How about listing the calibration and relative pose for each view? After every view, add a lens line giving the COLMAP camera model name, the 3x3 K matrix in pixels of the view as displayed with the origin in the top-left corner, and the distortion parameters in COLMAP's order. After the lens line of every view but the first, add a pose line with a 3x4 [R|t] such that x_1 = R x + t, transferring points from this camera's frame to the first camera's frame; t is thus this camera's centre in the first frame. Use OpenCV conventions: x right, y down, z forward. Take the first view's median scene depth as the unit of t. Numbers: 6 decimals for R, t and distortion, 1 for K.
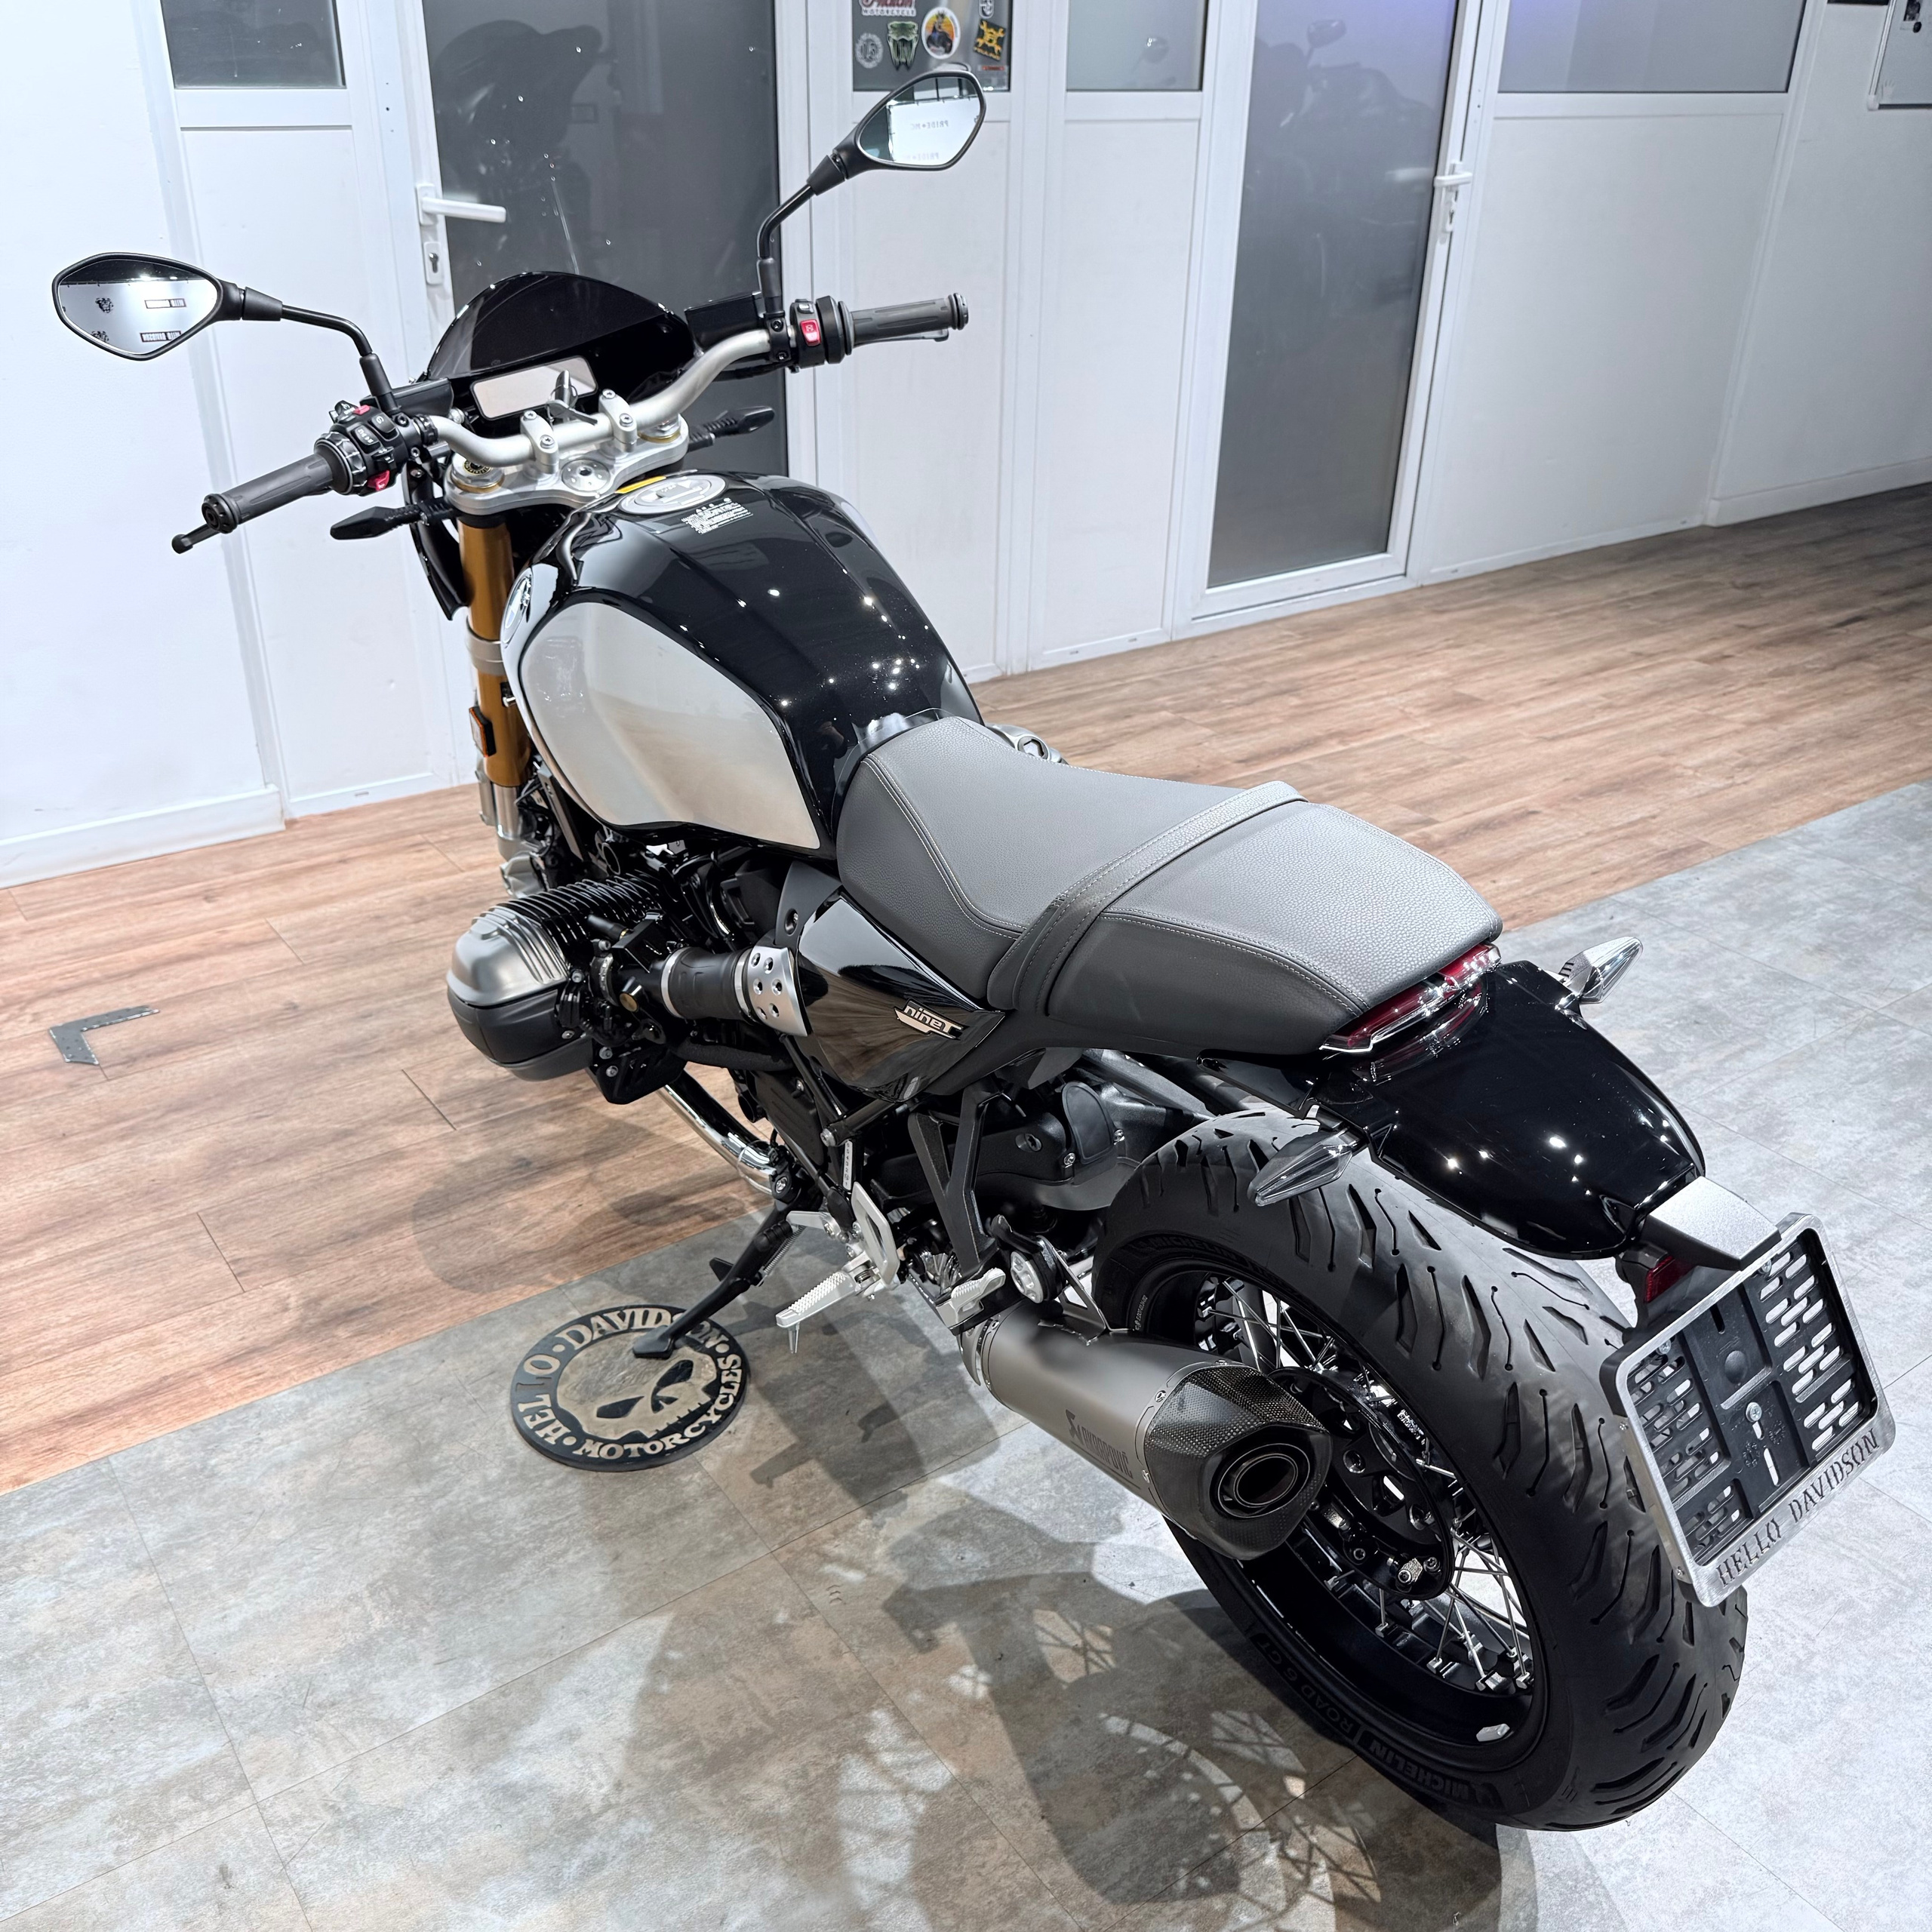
lens RADIAL K [[1813.2, 0, 966.4], [0, 1813.2, 955.5], [0, 0, 1]] dist [0.118020, -0.210999]
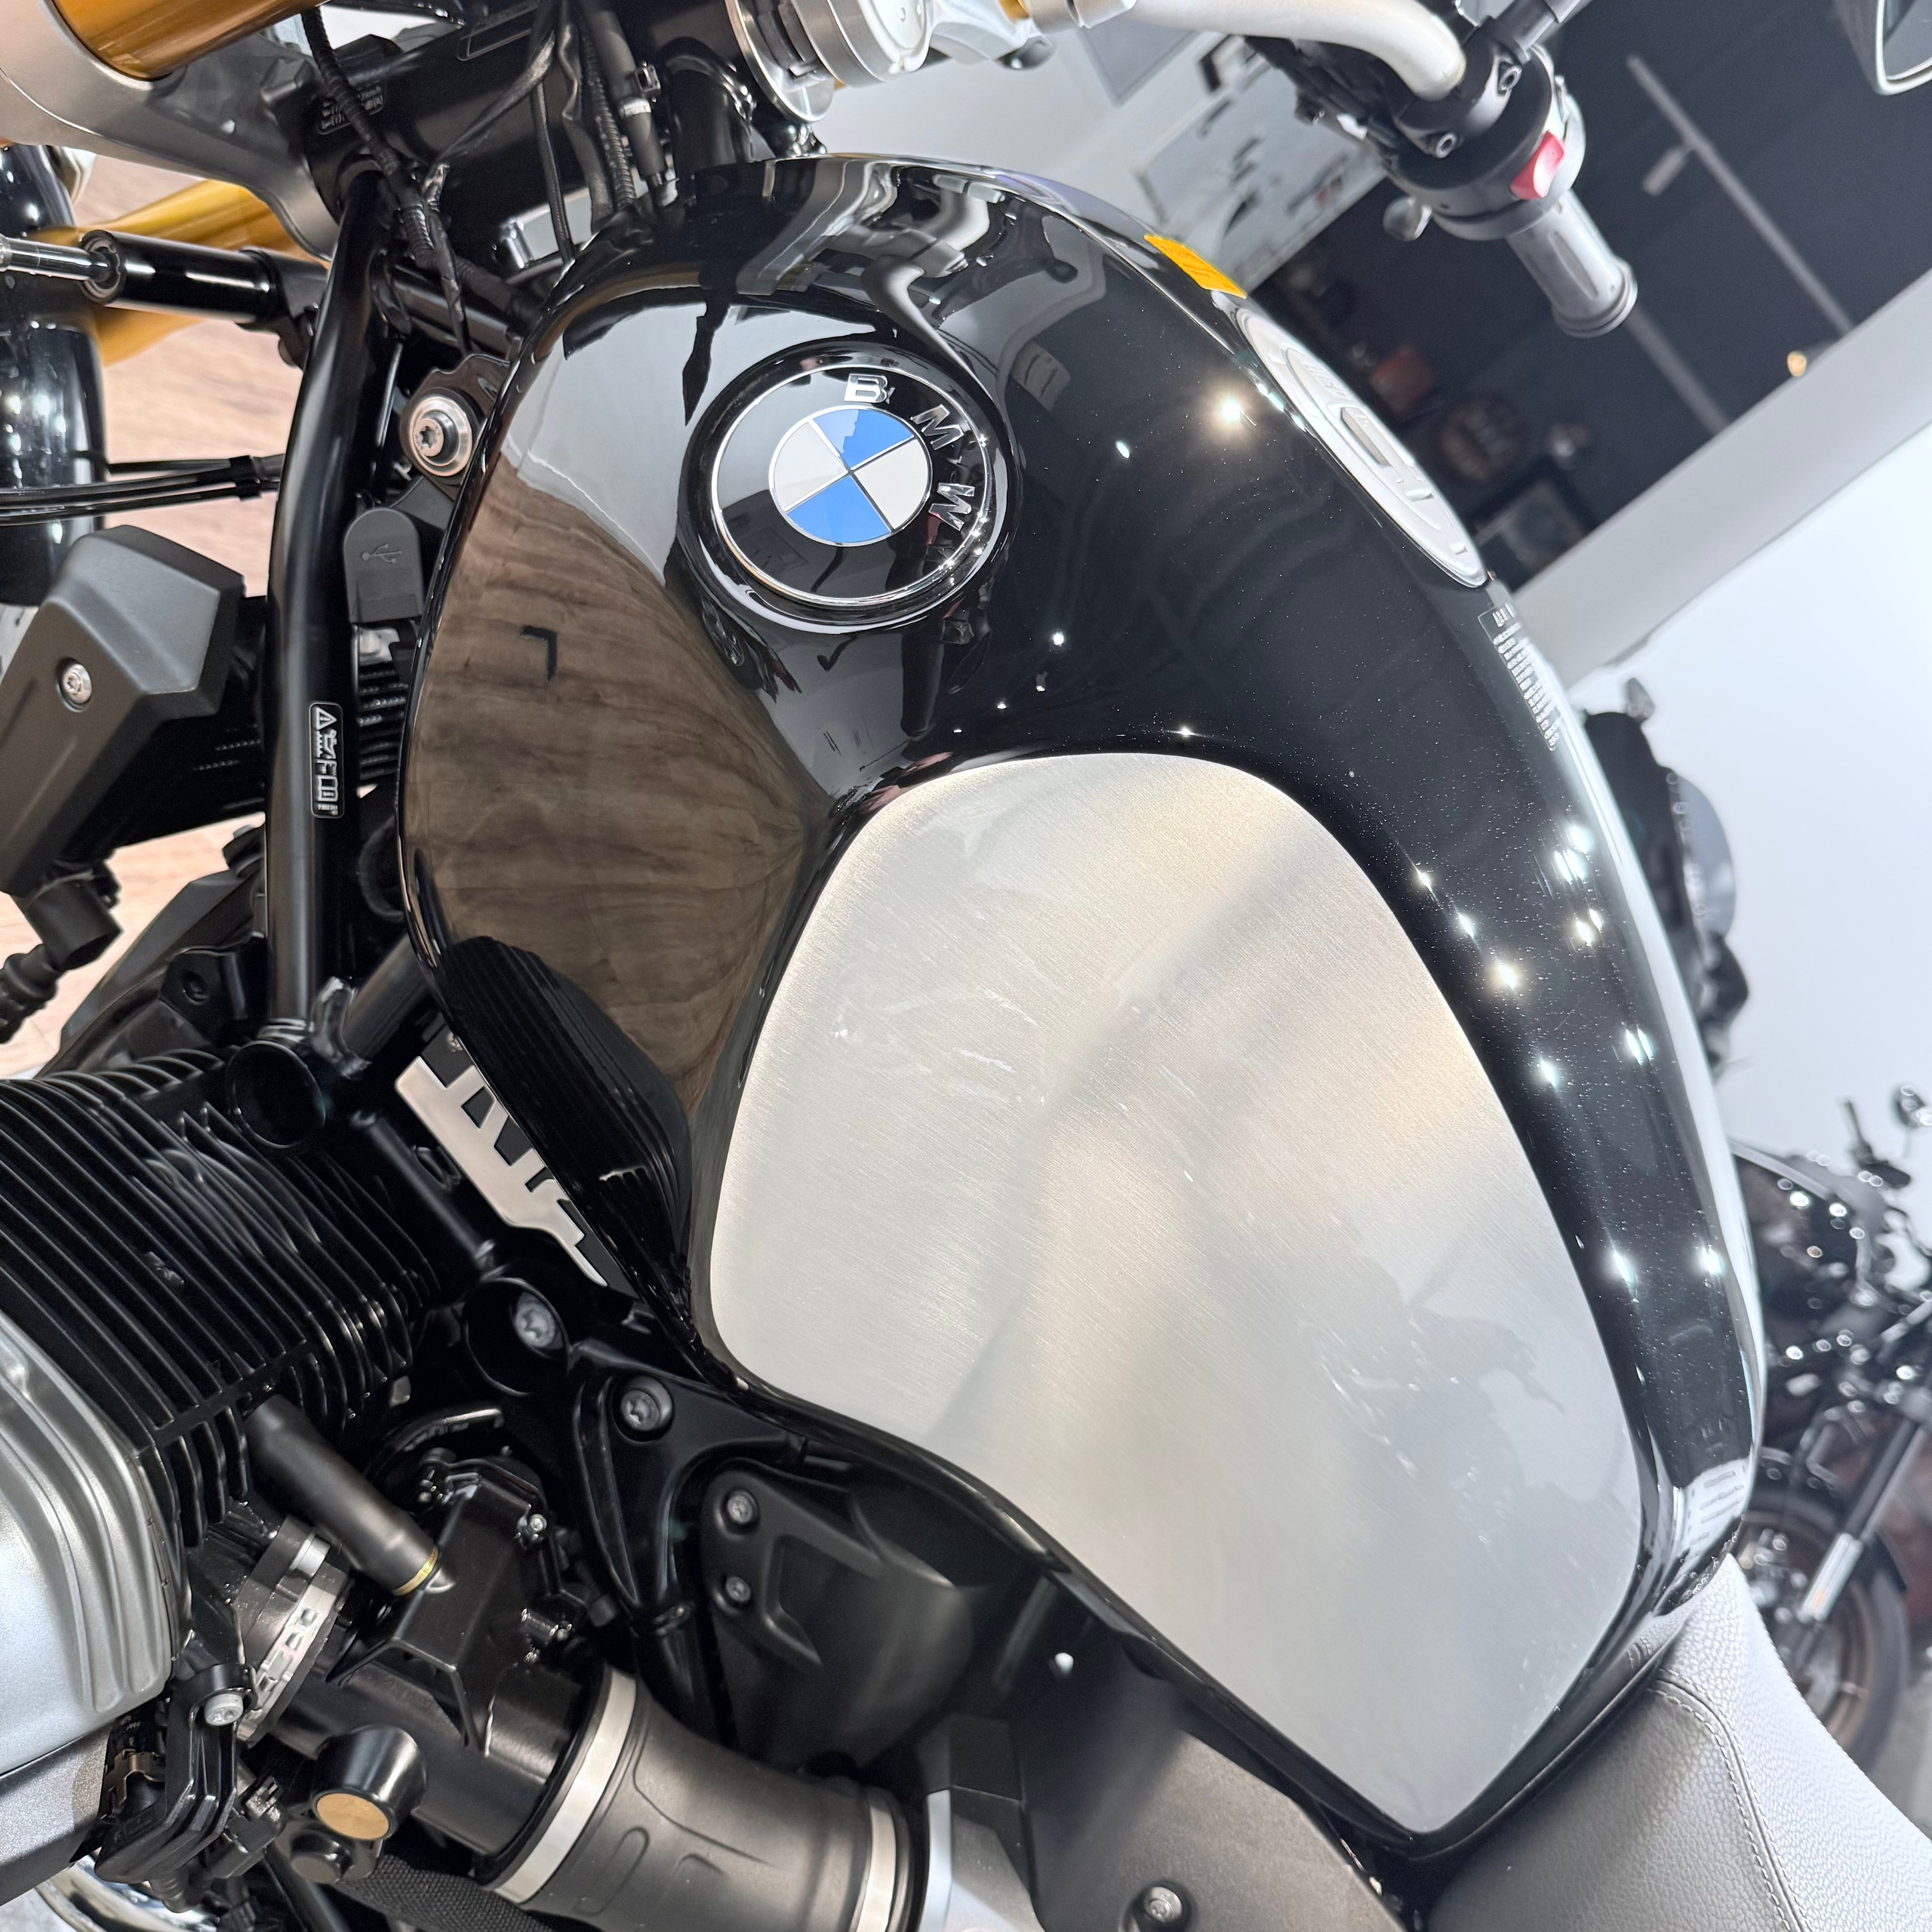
lens RADIAL K [[1832.4, 0, 956.4], [0, 1832.4, 956.8], [0, 0, 1]] dist [0.014550, -0.028951]
pose [[0.559425, 0.349656, 0.751521, -0.422709], [-0.512577, 0.858456, -0.017852, -0.144048], [-0.651389, -0.375226, 0.659467, 0.841049]]
